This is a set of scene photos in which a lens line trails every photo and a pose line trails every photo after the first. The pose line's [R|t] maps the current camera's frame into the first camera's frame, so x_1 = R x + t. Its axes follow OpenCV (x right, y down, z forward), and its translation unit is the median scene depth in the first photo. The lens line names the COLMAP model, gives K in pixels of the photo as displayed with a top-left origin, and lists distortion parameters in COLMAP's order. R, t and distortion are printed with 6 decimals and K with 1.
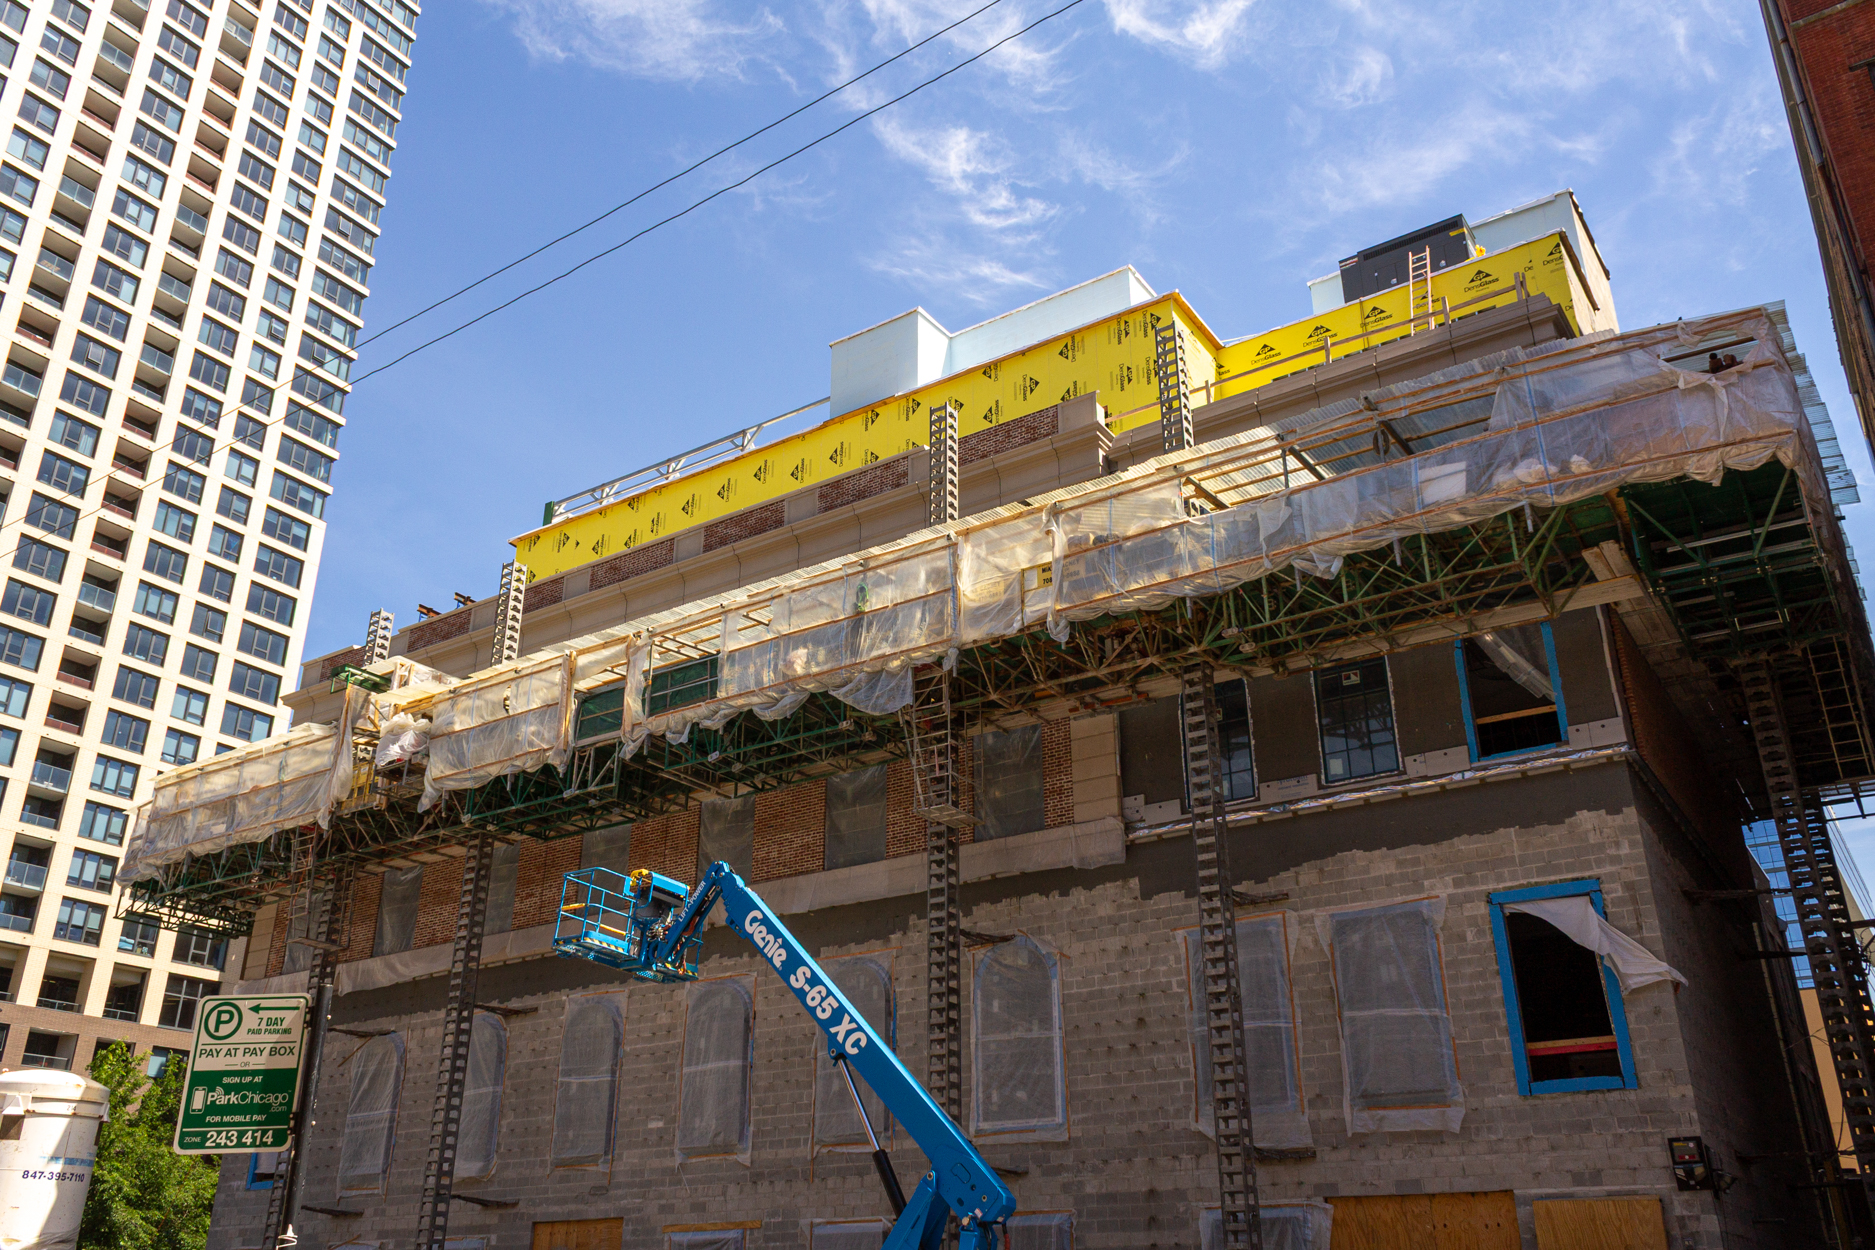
lens RADIAL K [[1552.5, 0, 939.3], [0, 1552.5, 609.2], [0, 0, 1]] dist [0.046324, -0.045874]
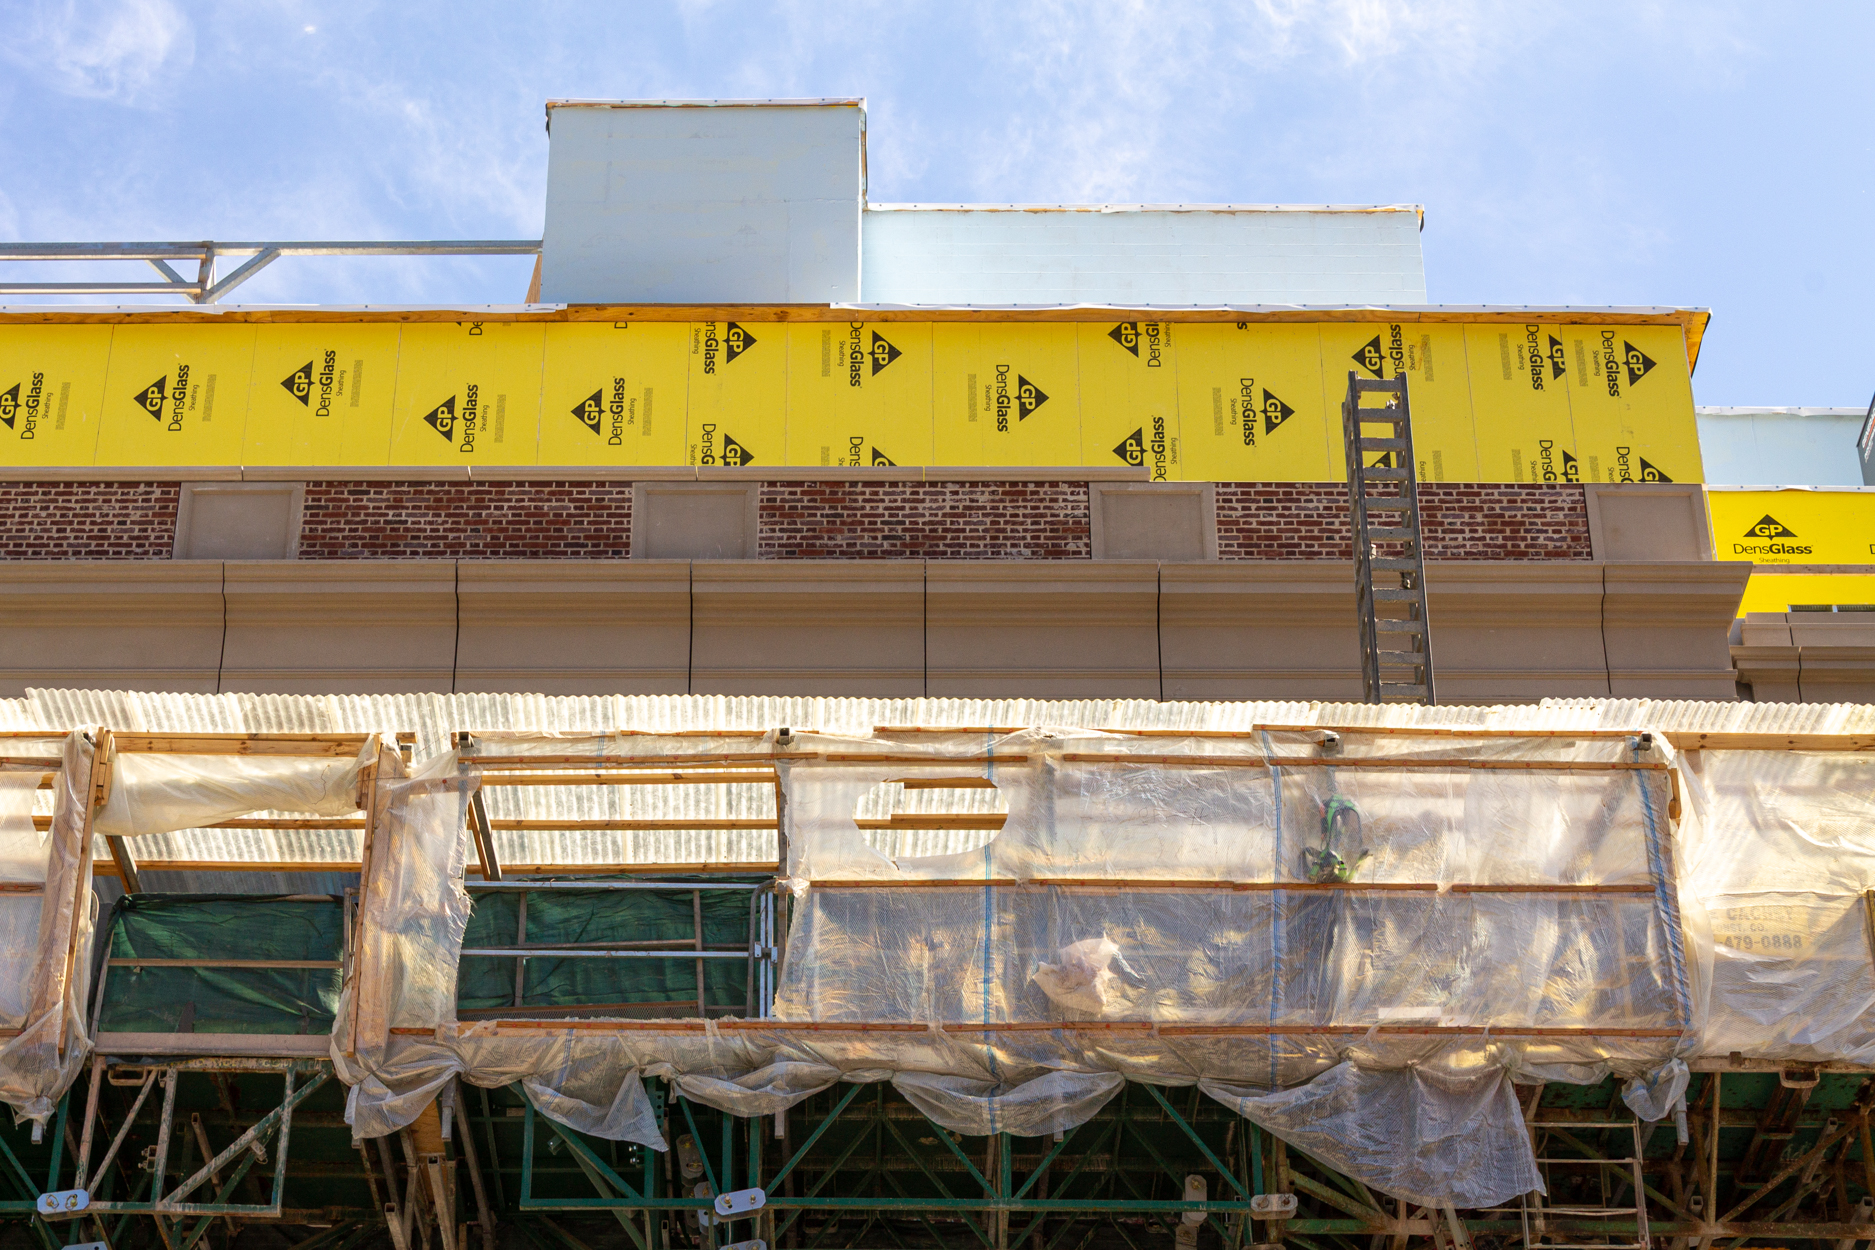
lens RADIAL K [[3791.7, 0, 937.5], [0, 3791.7, 625.0], [0, 0, 1]] dist [-0.010553, 0.021167]
pose [[0.828898, 0.312077, 0.464258, -0.441680], [-0.236543, 0.947612, -0.214661, 0.123853], [-0.506928, 0.068115, 0.859293, 0.304893]]
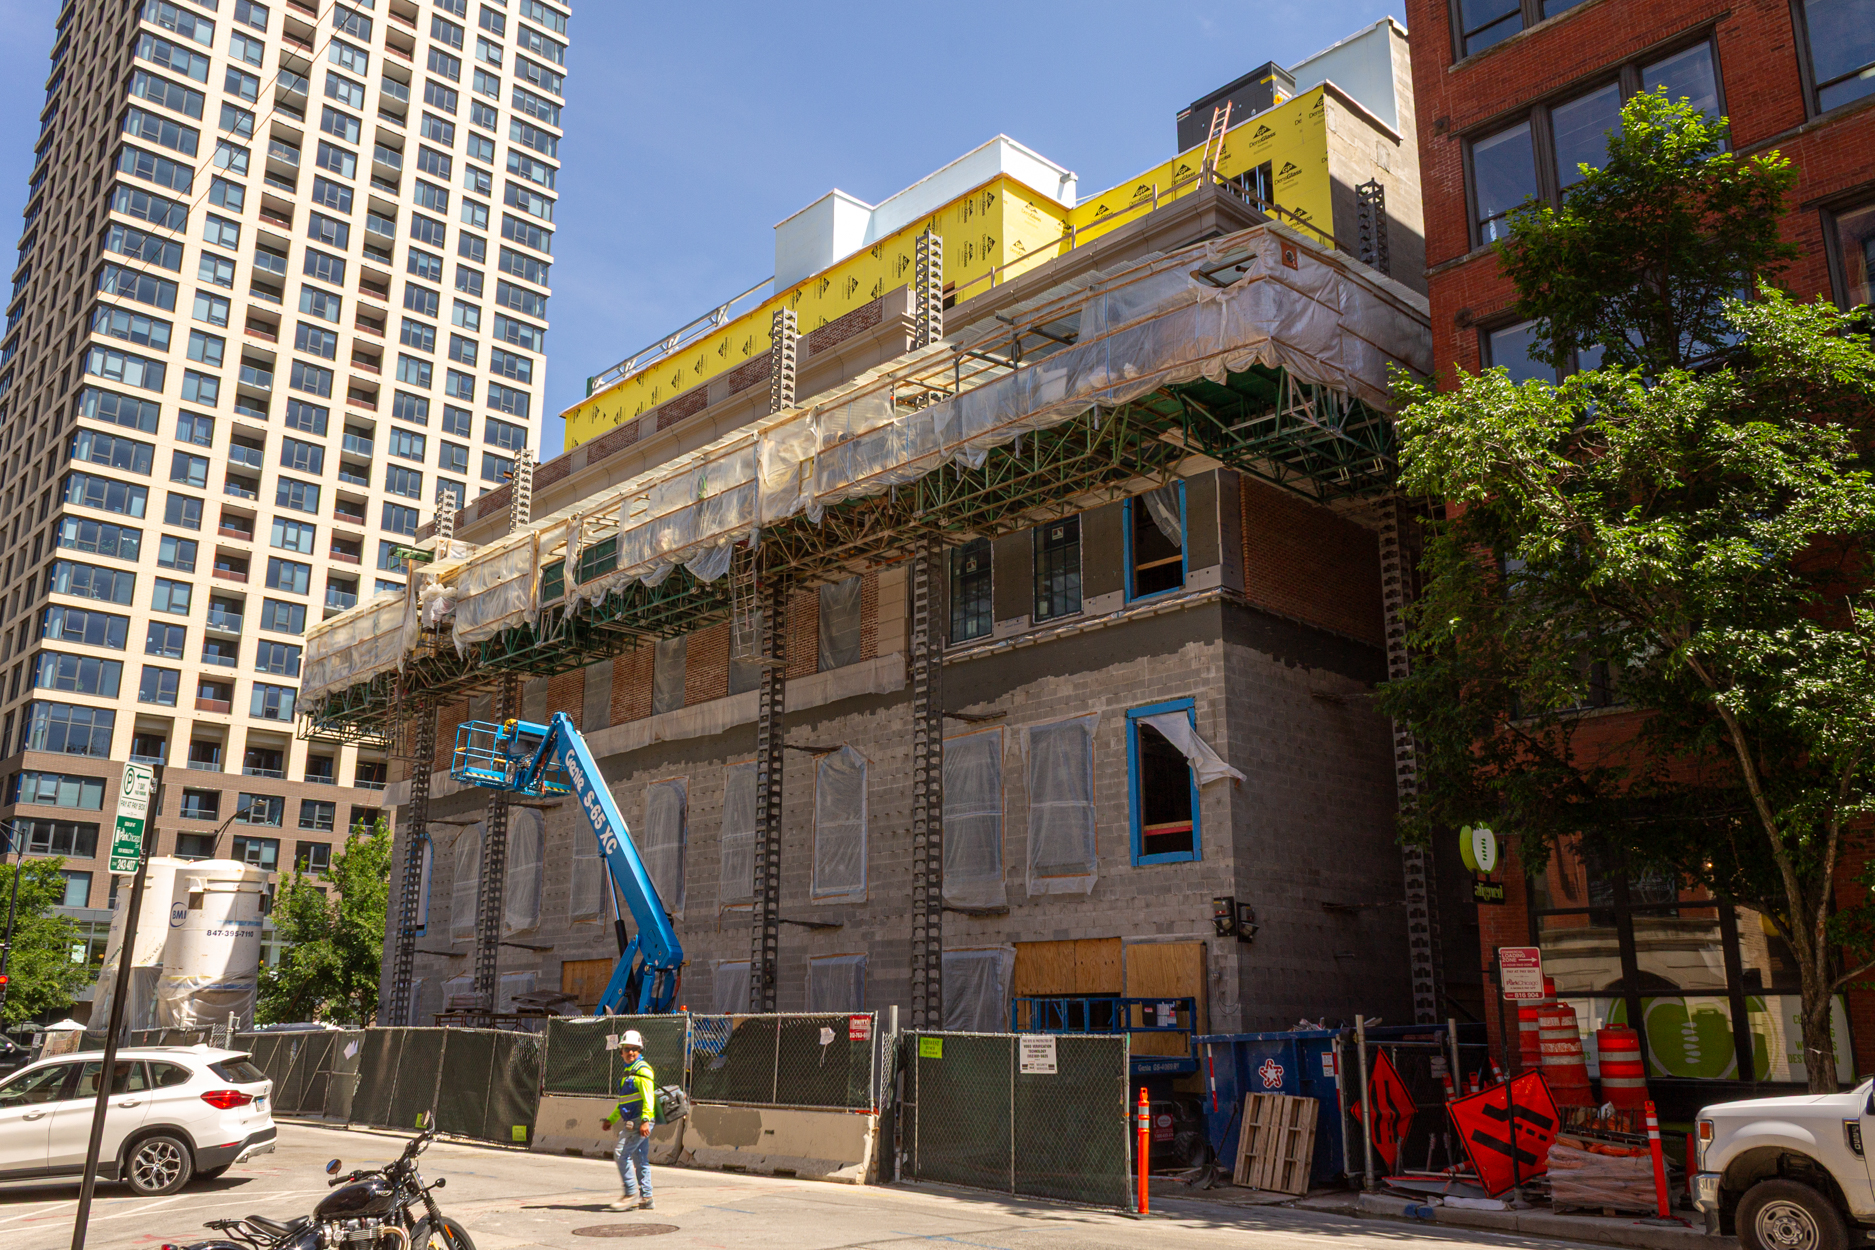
lens RADIAL K [[1552.5, 0, 939.3], [0, 1552.5, 609.2], [0, 0, 1]] dist [0.046324, -0.045874]
pose [[0.975671, -0.057936, -0.211444, 0.341852], [0.091797, 0.983794, 0.154019, -0.074142], [0.199094, -0.169682, 0.965178, -0.156419]]
